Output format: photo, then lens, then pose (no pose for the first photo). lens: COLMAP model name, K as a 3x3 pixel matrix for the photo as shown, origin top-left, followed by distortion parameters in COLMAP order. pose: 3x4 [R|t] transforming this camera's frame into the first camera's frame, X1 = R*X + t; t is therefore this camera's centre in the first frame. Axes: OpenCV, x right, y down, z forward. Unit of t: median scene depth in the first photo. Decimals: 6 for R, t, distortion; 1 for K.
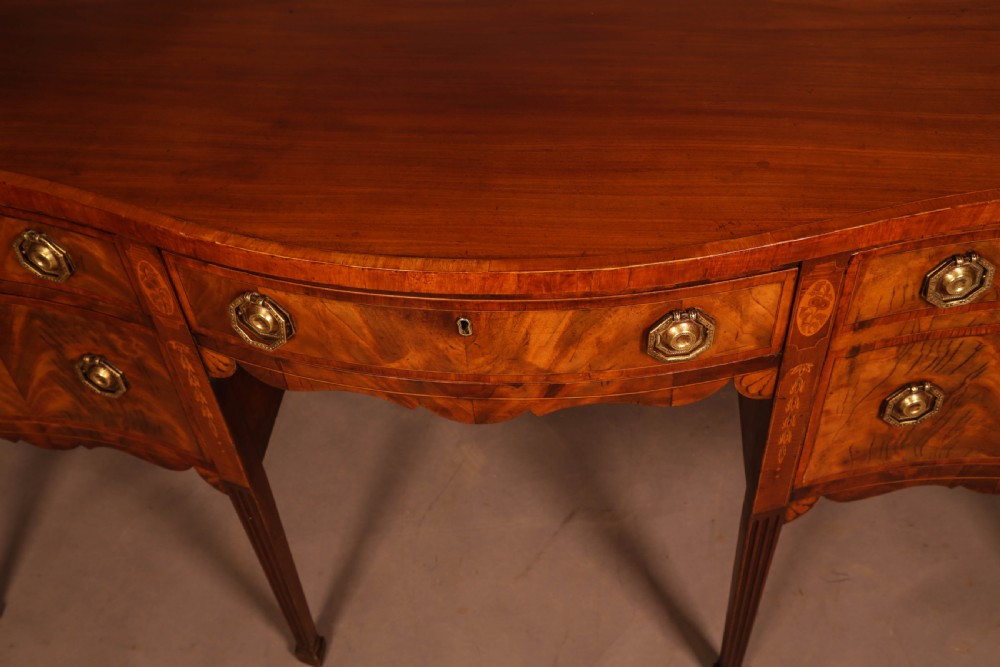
lens RADIAL K [[1041.8, 0, 499.3], [0, 1041.8, 334.3], [0, 0, 1]] dist [-0.002766, 0.107179]
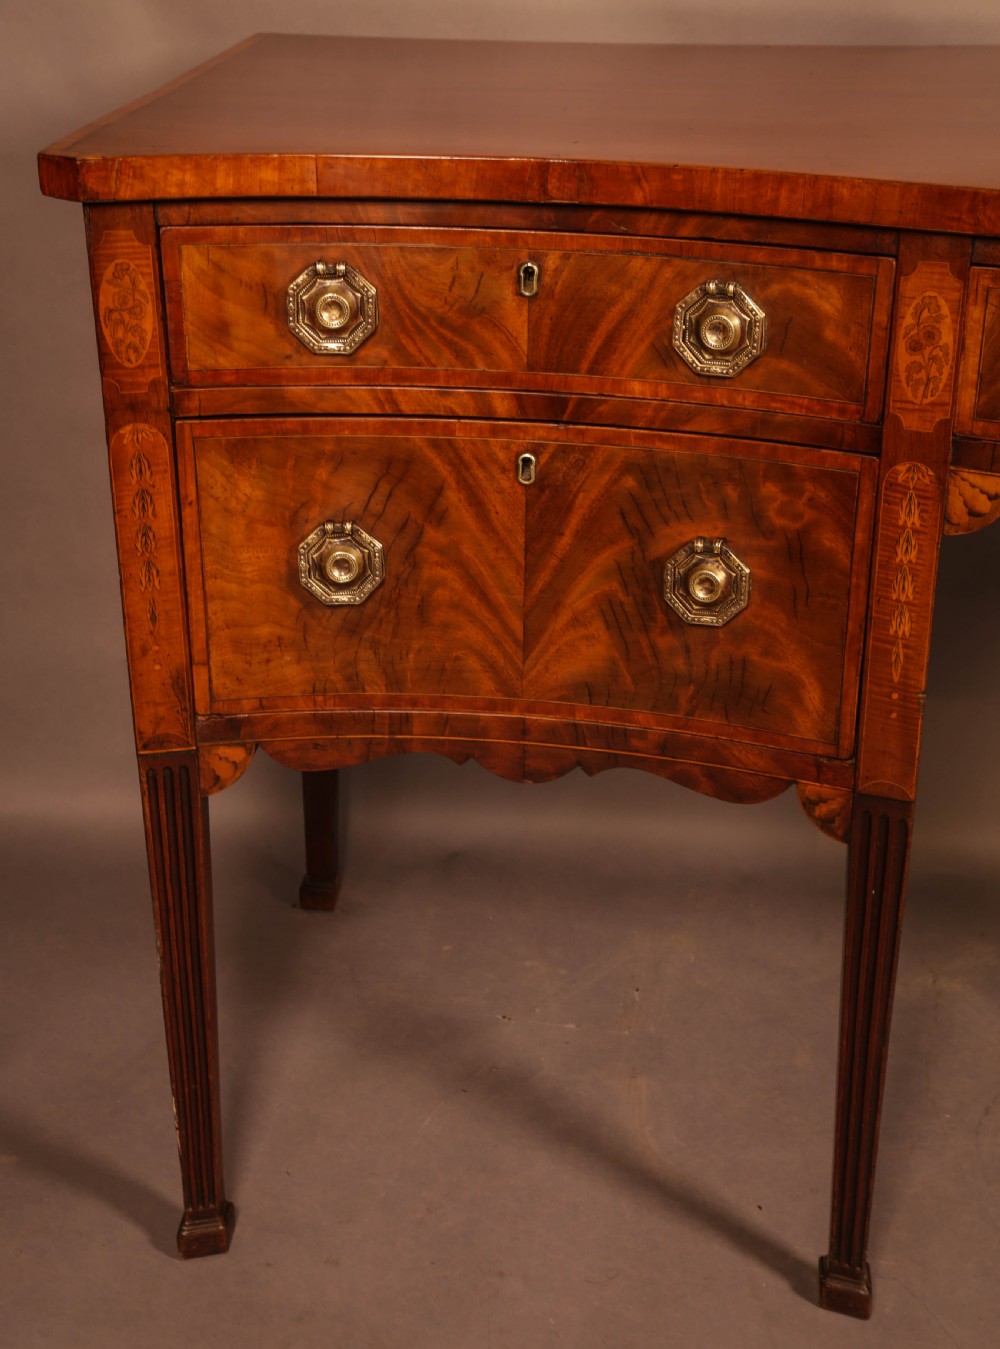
lens RADIAL K [[2061.4, 0, 498.6], [0, 2061.4, 748.4], [0, 0, 1]] dist [0.128736, 0.058094]
pose [[0.998419, 0.055325, 0.009897, -0.624747], [-0.048459, 0.936599, -0.347037, 0.690688], [-0.028470, 0.346009, 0.937799, -0.142632]]
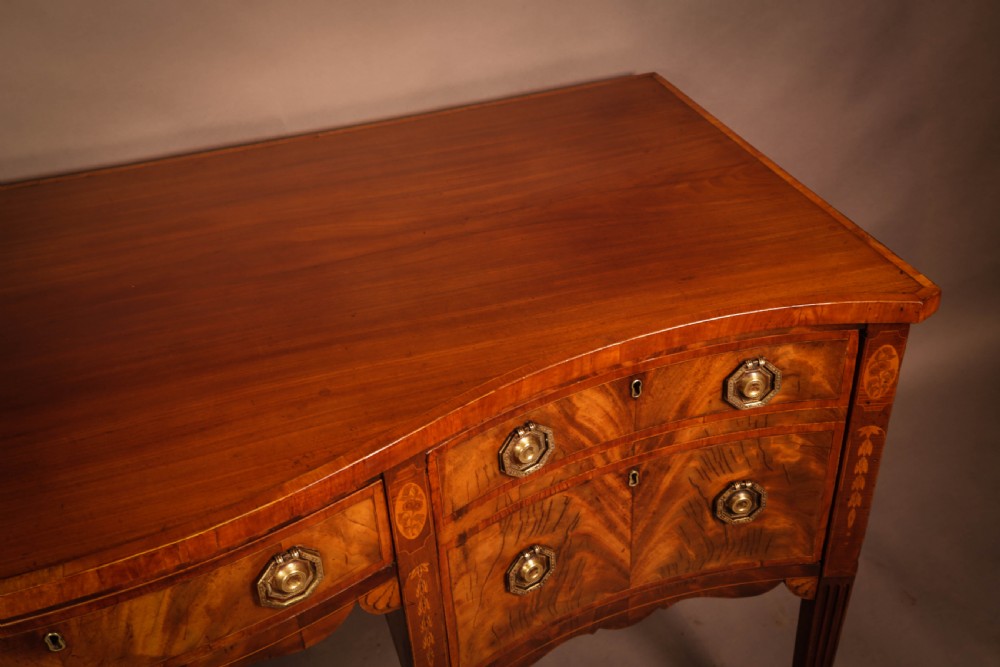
lens RADIAL K [[1041.8, 0, 499.3], [0, 1041.8, 334.3], [0, 0, 1]] dist [-0.002766, 0.107179]
pose [[0.912147, -0.227516, 0.340917, 0.067294], [0.292928, 0.943653, -0.153989, -0.005540], [-0.286672, 0.240325, 0.927396, -0.033493]]
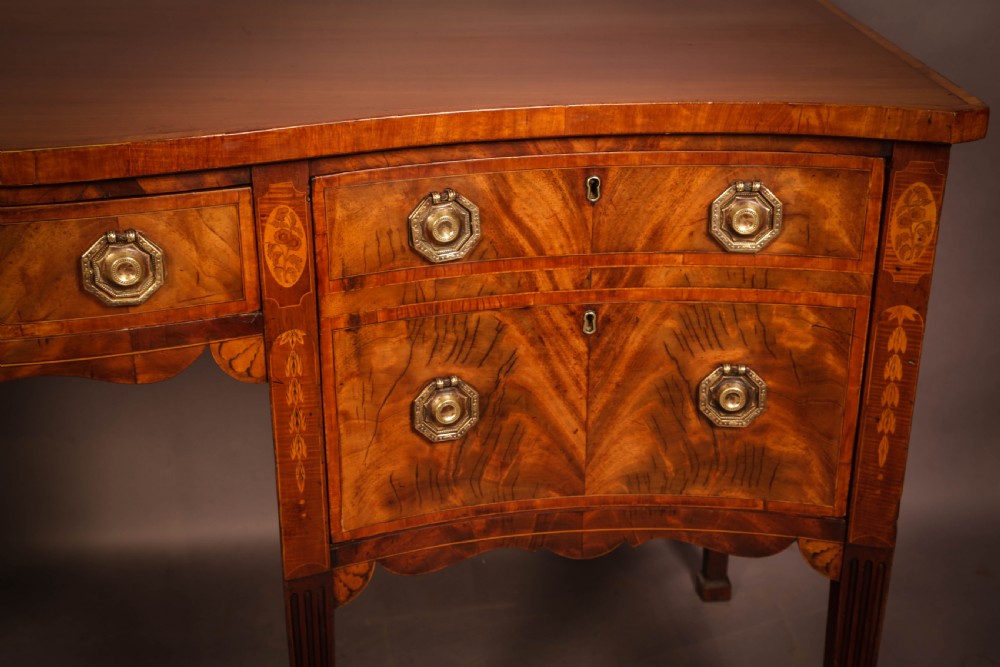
lens RADIAL K [[1381.9, 0, 500.4], [0, 1381.9, 330.4], [0, 0, 1]] dist [0.111133, 0.101610]
pose [[0.985594, -0.014511, 0.168503, 0.277501], [0.076691, 0.926339, -0.368801, 0.488749], [-0.150739, 0.376411, 0.914107, -0.095683]]
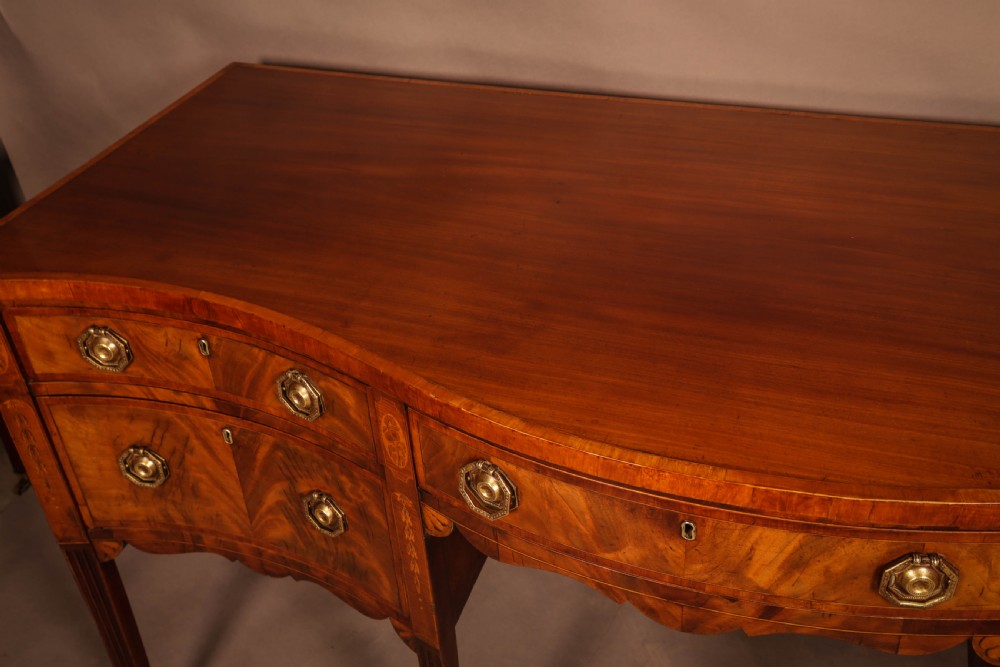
lens RADIAL K [[1041.8, 0, 499.3], [0, 1041.8, 334.3], [0, 0, 1]] dist [-0.002766, 0.107179]
pose [[0.971162, 0.137530, -0.194758, -0.038704], [-0.168195, 0.974151, -0.150800, -0.008904], [0.168984, 0.179208, 0.969190, -0.020696]]
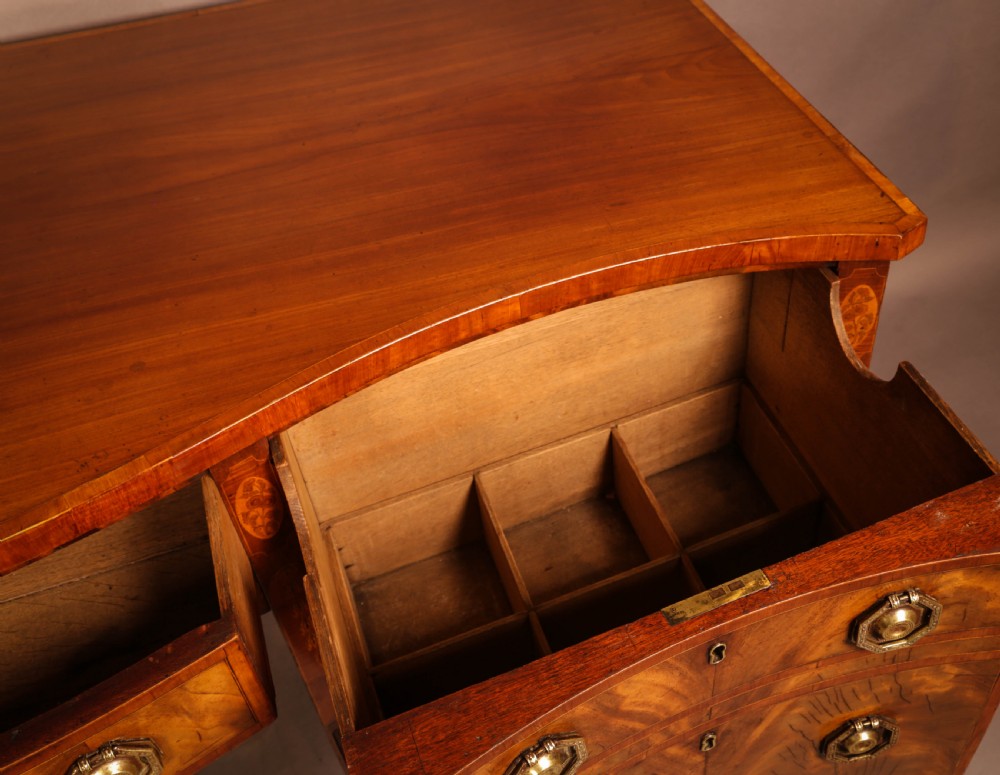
lens RADIAL K [[1084.6, 0, 580.5], [0, 1084.6, 389.2], [0, 0, 1]] dist [-0.026224, 0.054894]
pose [[0.902043, -0.294869, 0.315231, 0.283520], [0.307248, 0.951567, 0.010901, -0.045594], [-0.303177, 0.087021, 0.948952, 0.077566]]
